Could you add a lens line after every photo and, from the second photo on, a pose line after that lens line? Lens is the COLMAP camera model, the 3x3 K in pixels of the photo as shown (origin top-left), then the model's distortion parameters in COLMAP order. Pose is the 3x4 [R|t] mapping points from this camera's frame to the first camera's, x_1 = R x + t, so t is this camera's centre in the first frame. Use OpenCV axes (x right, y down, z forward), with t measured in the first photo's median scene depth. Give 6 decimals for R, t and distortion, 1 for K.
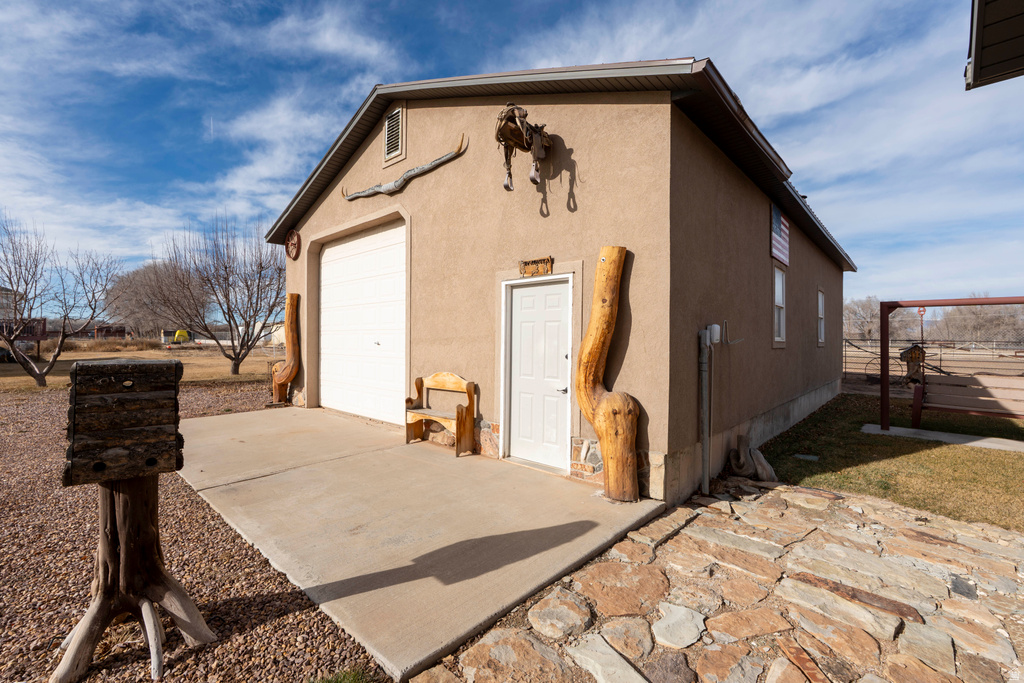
lens RADIAL K [[442.6, 0, 511.2], [0, 442.6, 340.2], [0, 0, 1]] dist [-0.005722, -0.000503]
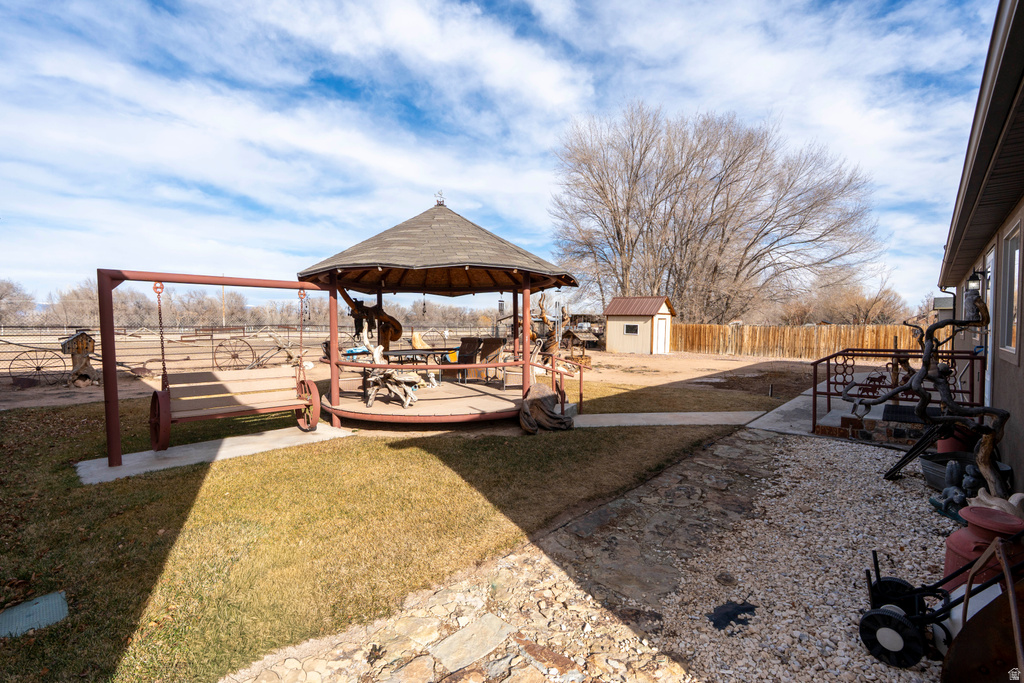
lens RADIAL K [[442.6, 0, 511.2], [0, 442.6, 340.2], [0, 0, 1]] dist [-0.005722, -0.000503]
pose [[-0.013525, -0.038629, 0.999162, 0.115067], [0.003082, 0.999247, 0.038674, -0.003728], [-0.999904, 0.003602, -0.013396, 0.247455]]
